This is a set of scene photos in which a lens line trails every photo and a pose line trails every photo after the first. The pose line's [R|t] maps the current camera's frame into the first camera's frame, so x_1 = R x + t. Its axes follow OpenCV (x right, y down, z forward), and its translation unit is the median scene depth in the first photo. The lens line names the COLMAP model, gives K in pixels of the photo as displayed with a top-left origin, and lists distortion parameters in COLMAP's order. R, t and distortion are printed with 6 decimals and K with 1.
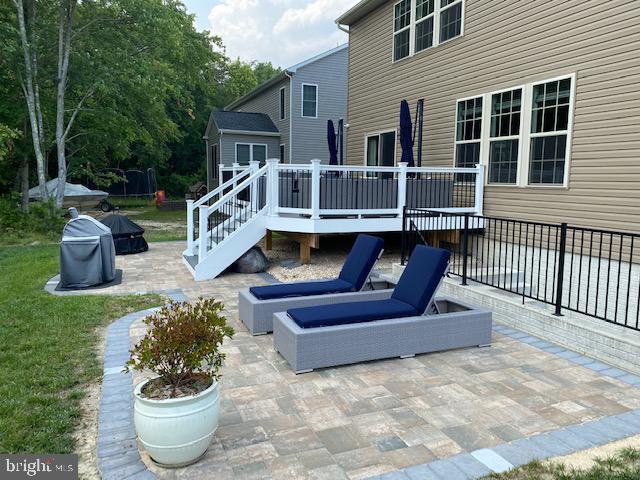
lens RADIAL K [[500.1, 0, 320.0], [0, 500.1, 240.0], [0, 0, 1]] dist [0.003157, -0.001327]
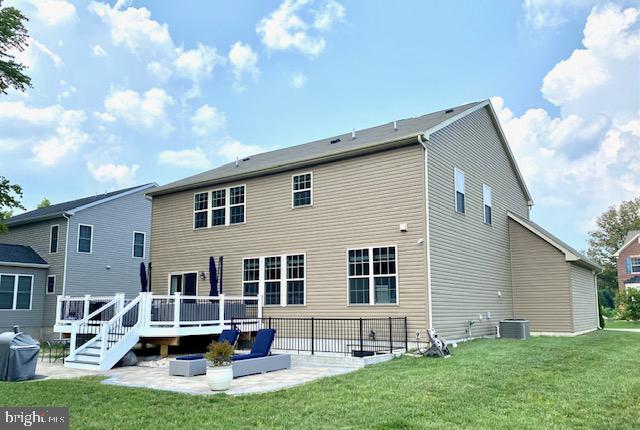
lens RADIAL K [[589.6, 0, 320.0], [0, 589.6, 215.0], [0, 0, 1]] dist [0.004394, 0.000490]
pose [[0.857036, 0.060711, 0.511668, -0.607690], [0.082016, 0.964300, -0.251793, 0.126817], [-0.508688, 0.257760, 0.821460, -0.944356]]
